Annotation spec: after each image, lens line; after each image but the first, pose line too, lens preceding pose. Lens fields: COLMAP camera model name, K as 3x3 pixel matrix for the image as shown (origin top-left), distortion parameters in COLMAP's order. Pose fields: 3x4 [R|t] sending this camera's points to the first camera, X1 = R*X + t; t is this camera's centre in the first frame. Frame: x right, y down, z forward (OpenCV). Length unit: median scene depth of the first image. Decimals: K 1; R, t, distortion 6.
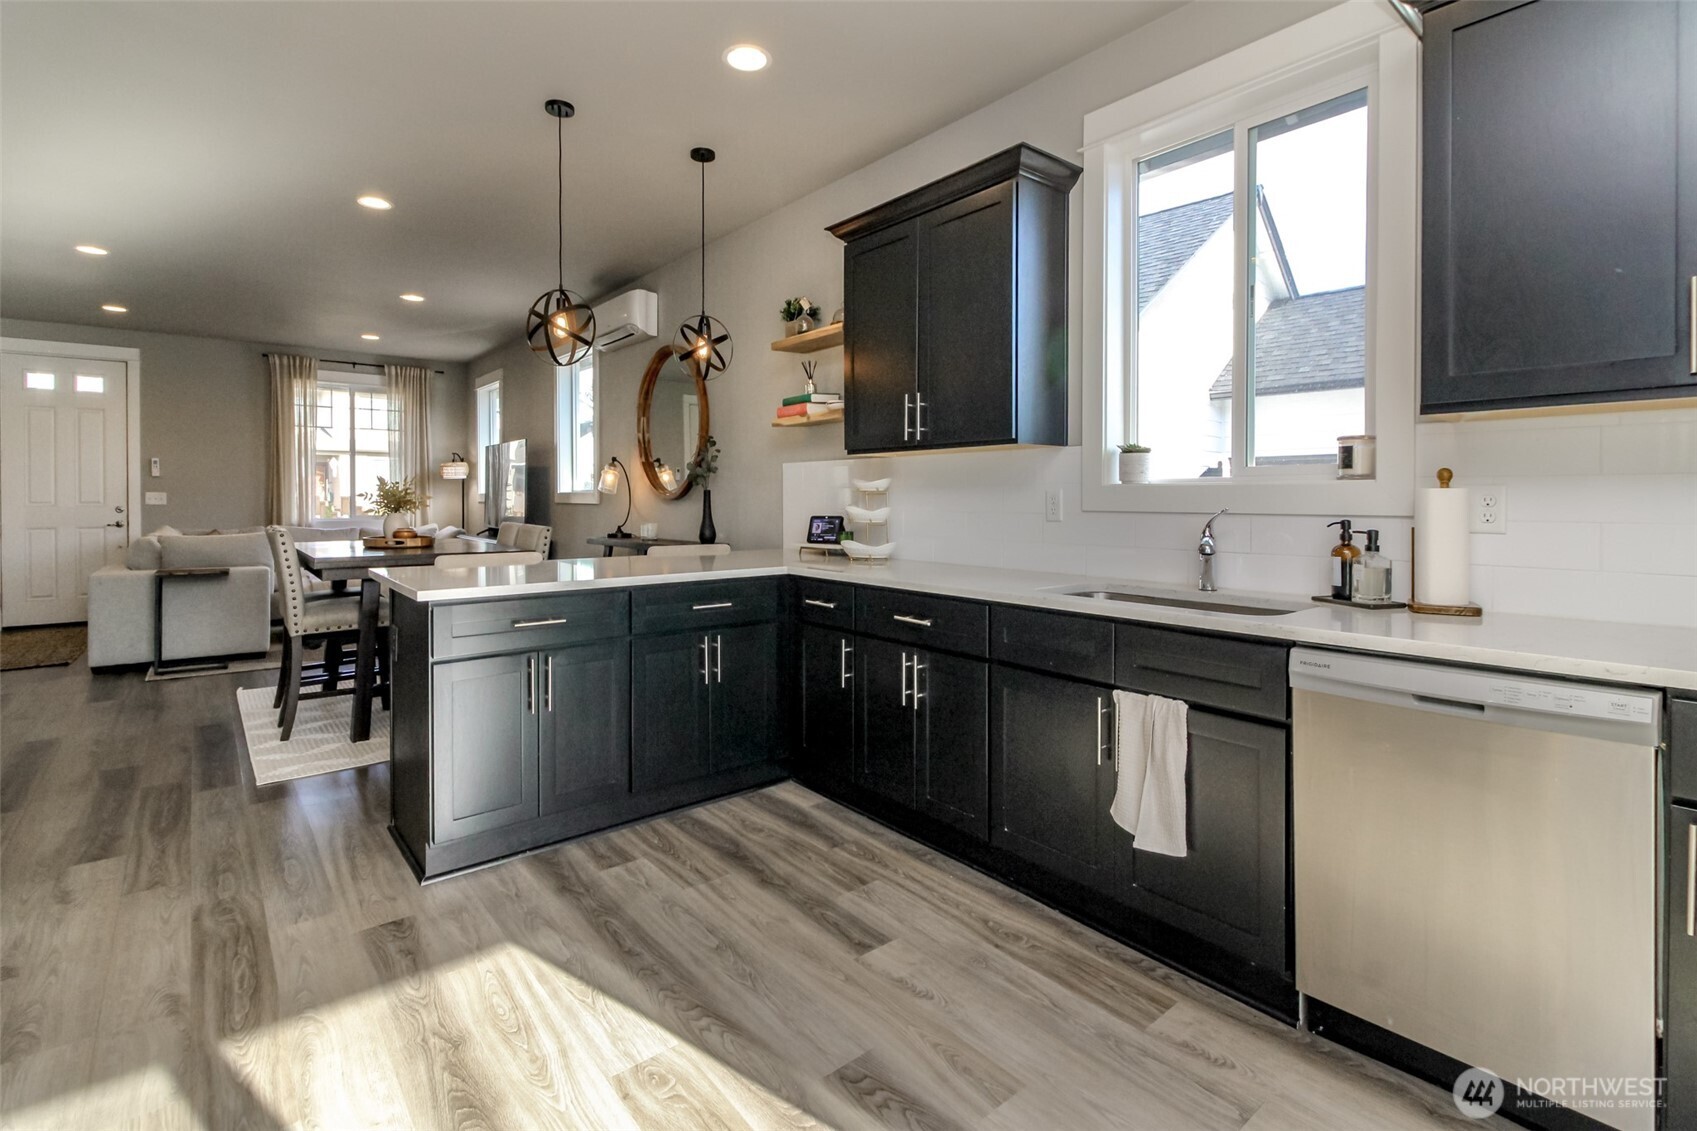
lens RADIAL K [[783.6, 0, 806.5], [0, 783.6, 511.0], [0, 0, 1]] dist [0.016444, -0.010359]
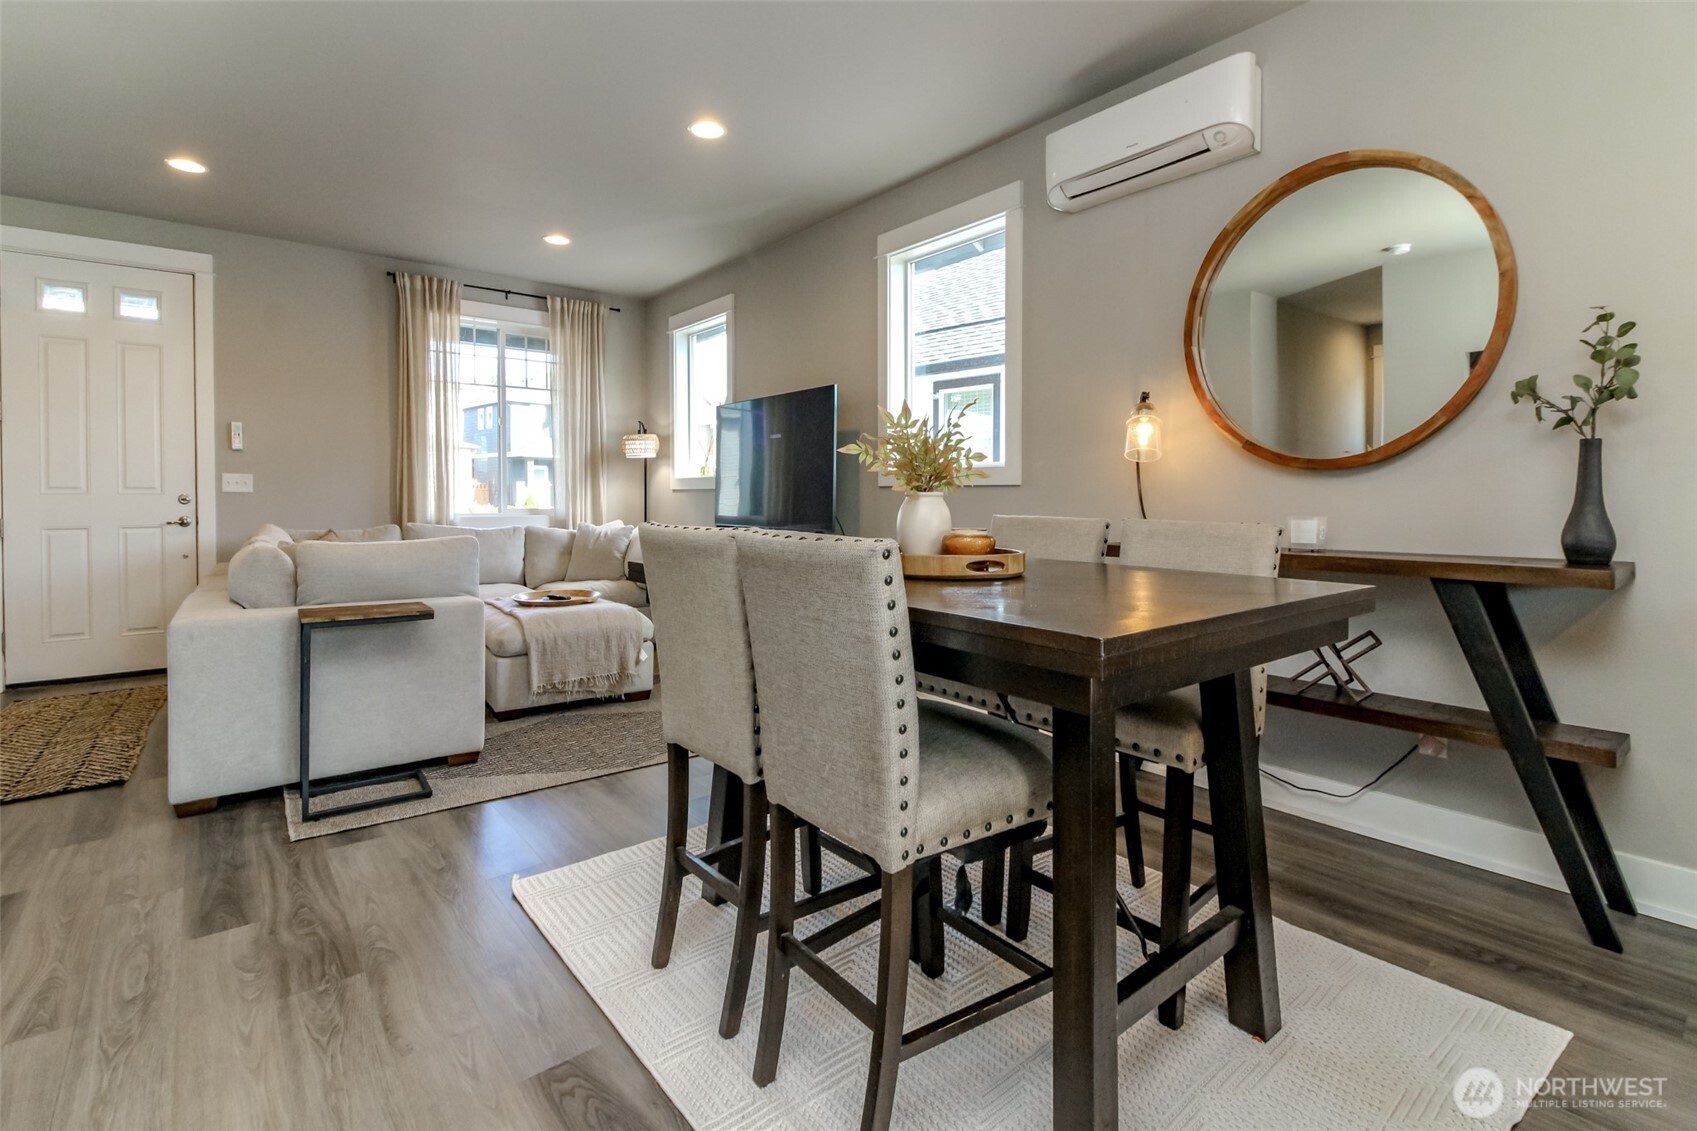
lens RADIAL K [[783.6, 0, 823.9], [0, 783.6, 514.1], [0, 0, 1]] dist [0.016444, -0.010359]
pose [[0.999992, -0.003093, 0.002462, -0.335772], [0.003075, 0.999971, 0.007026, 0.007282], [-0.002484, -0.007018, 0.999972, 0.337150]]
